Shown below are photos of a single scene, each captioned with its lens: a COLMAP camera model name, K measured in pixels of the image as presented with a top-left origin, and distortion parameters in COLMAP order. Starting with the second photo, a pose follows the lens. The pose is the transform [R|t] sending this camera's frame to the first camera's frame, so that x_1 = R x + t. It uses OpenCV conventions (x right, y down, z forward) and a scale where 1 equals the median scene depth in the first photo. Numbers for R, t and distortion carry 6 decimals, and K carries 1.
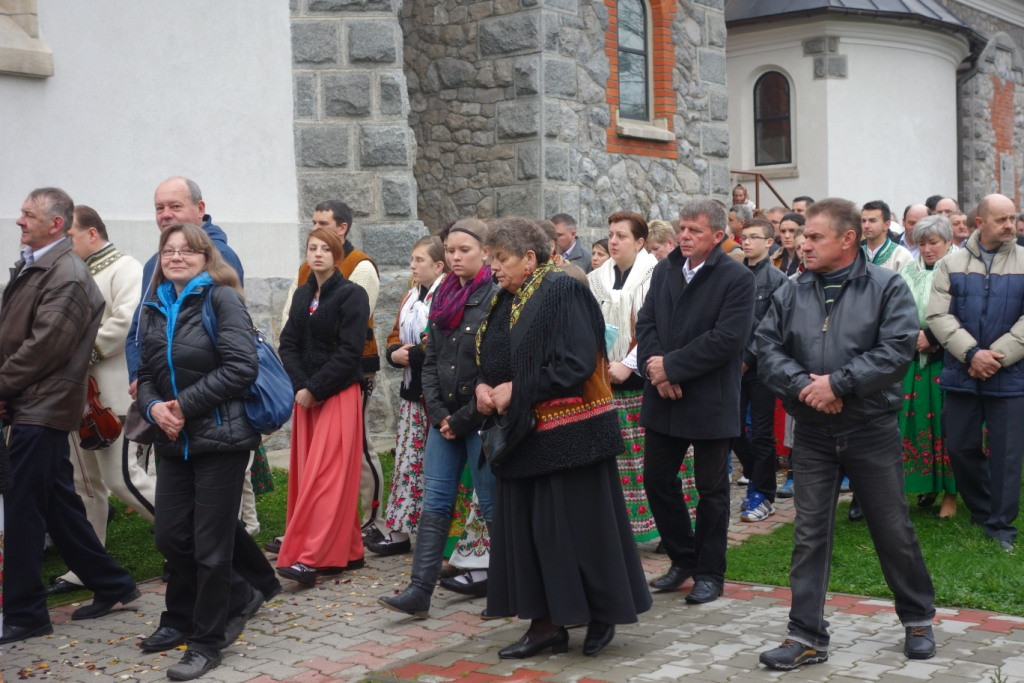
lens RADIAL K [[1483.0, 0, 516.3], [0, 1483.0, 344.9], [0, 0, 1]] dist [0.042813, -0.051796]
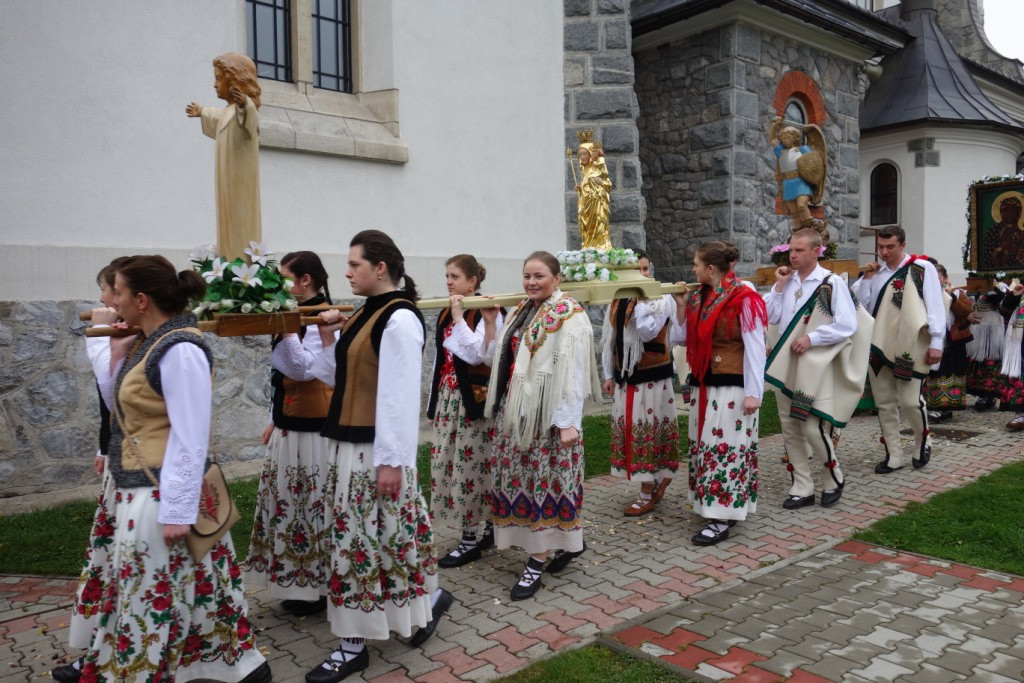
lens RADIAL K [[816.1, 0, 507.0], [0, 816.1, 343.0], [0, 0, 1]] dist [0.019486, -0.010674]
pose [[0.973240, 0.022525, -0.228684, -0.010902], [-0.020046, 0.999712, 0.013160, -0.005620], [0.228914, -0.008224, 0.973412, 0.143079]]
